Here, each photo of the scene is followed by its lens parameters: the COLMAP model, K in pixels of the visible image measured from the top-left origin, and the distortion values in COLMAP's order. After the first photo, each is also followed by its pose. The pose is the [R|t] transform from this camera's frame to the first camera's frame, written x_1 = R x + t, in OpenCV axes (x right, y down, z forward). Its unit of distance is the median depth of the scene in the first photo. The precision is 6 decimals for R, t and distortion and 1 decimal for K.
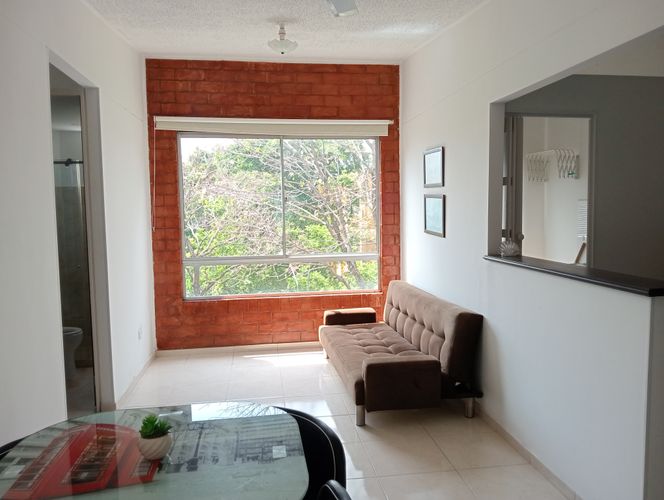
lens RADIAL K [[536.9, 0, 332.0], [0, 536.9, 250.0], [0, 0, 1]] dist [0.105384, -0.224871]
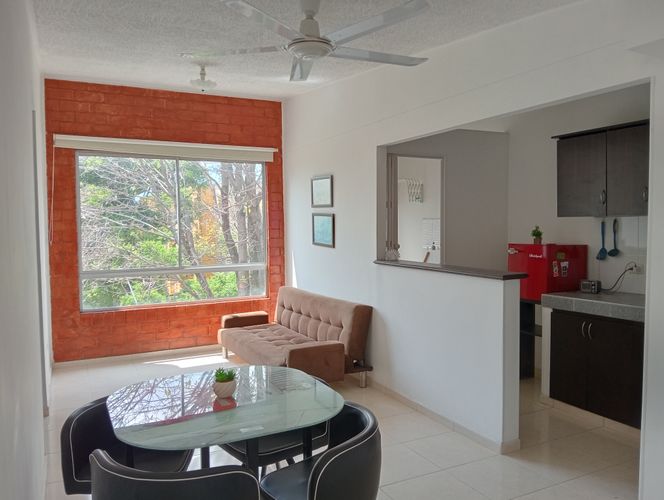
lens RADIAL K [[536.9, 0, 332.0], [0, 536.9, 250.0], [0, 0, 1]] dist [0.105384, -0.224871]
pose [[0.949355, -0.010305, 0.314035, -0.148875], [0.019663, 0.999452, -0.026646, 0.011613], [-0.313588, 0.031471, 0.949037, -0.136821]]
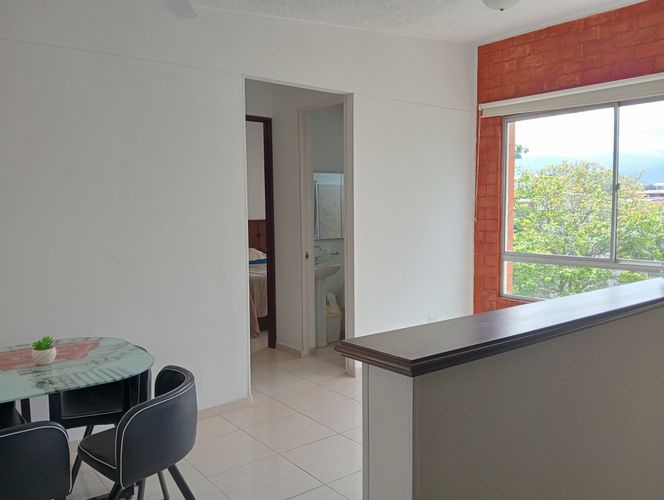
lens RADIAL K [[543.6, 0, 332.0], [0, 543.6, 250.0], [0, 0, 1]] dist [0.101315, -0.192998]
pose [[0.499146, 0.078345, -0.862969, 0.408915], [-0.065075, 0.996481, 0.052826, -0.019656], [0.864071, 0.029790, 0.502488, 0.275066]]
